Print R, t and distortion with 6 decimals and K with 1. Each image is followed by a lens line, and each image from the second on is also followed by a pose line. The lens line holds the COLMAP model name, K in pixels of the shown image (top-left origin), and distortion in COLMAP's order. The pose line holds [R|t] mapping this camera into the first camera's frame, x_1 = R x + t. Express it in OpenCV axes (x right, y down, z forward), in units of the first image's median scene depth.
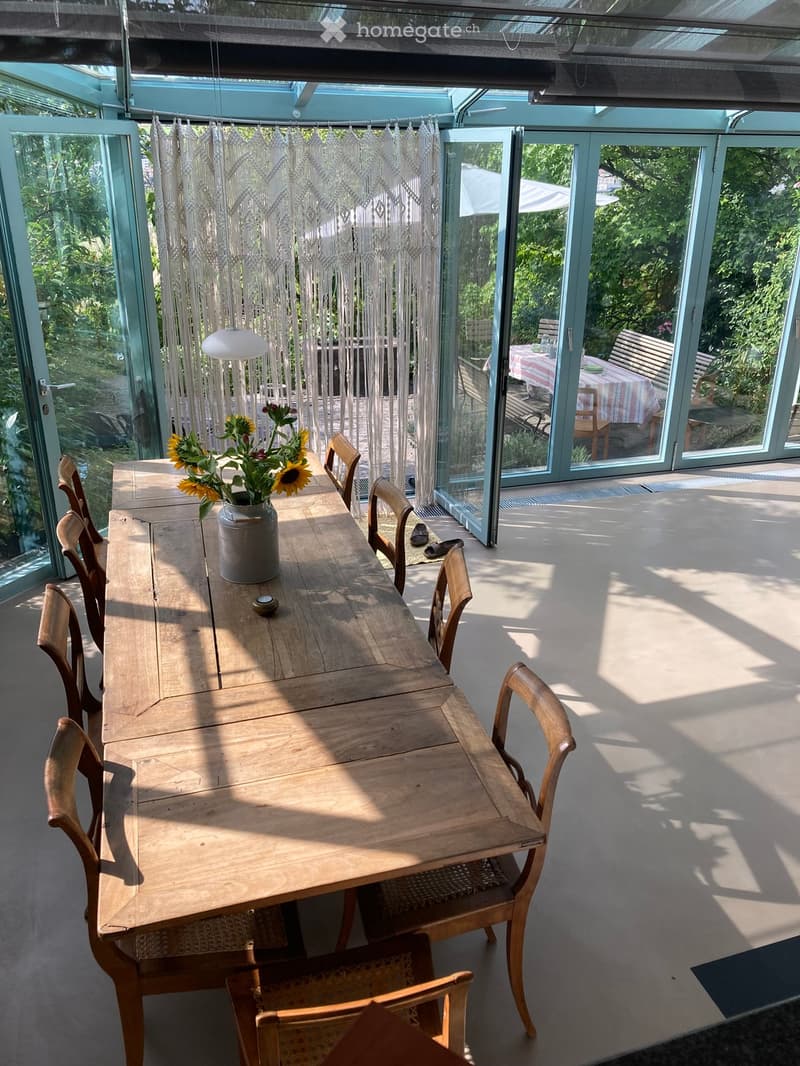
lens RADIAL K [[840.6, 0, 401.5], [0, 840.6, 526.5], [0, 0, 1]] dist [0.006699, 0.006681]
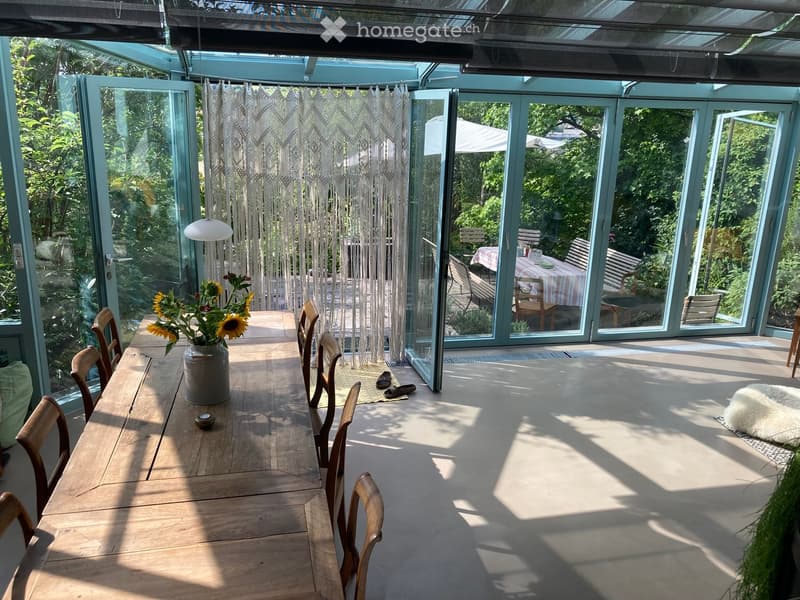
lens RADIAL K [[630.9, 0, 397.5], [0, 630.9, 299.0], [0, 0, 1]] dist [0.006699, 0.006681]
pose [[0.996822, 0.039795, -0.069007, 0.131270], [-0.048301, 0.990810, -0.126341, 0.008843], [0.063345, 0.129272, 0.989584, -0.000374]]
